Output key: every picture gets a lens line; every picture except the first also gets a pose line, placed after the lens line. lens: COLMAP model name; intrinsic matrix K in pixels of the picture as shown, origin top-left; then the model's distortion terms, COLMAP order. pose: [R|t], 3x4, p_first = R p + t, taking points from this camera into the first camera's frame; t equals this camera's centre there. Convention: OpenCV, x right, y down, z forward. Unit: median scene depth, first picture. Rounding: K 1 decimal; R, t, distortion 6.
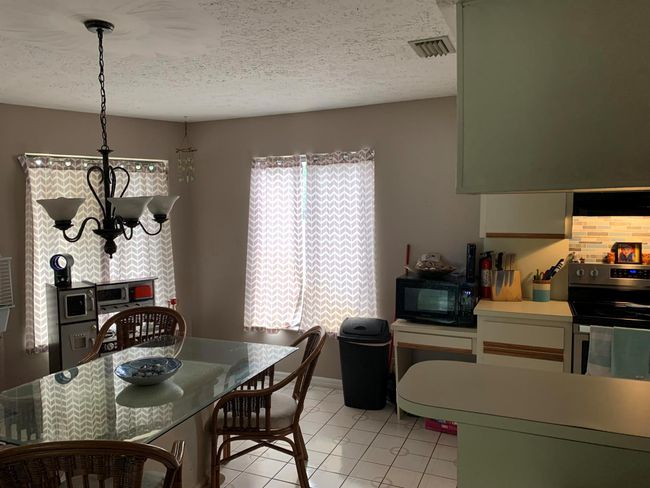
lens RADIAL K [[490.9, 0, 325.3], [0, 490.9, 244.7], [0, 0, 1]] dist [0.005832, 0.001088]
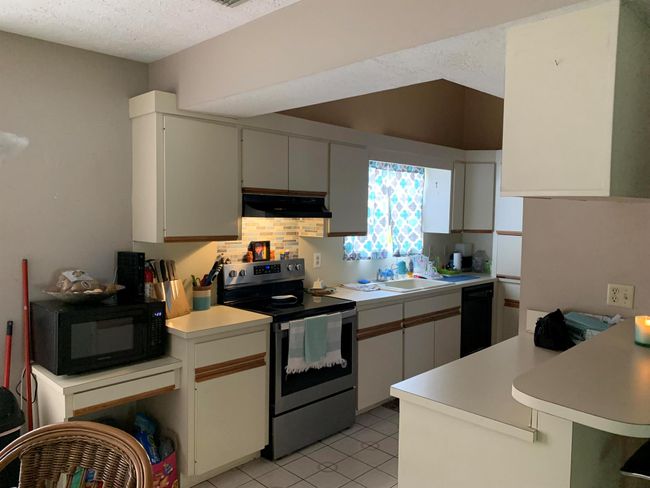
lens RADIAL K [[490.9, 0, 325.3], [0, 490.9, 243.3], [0, 0, 1]] dist [0.005832, 0.001088]
pose [[0.340055, -0.043899, 0.939380, -0.364994], [0.046410, 0.998476, 0.029861, -0.026788], [-0.939259, 0.033443, 0.341575, 0.506715]]
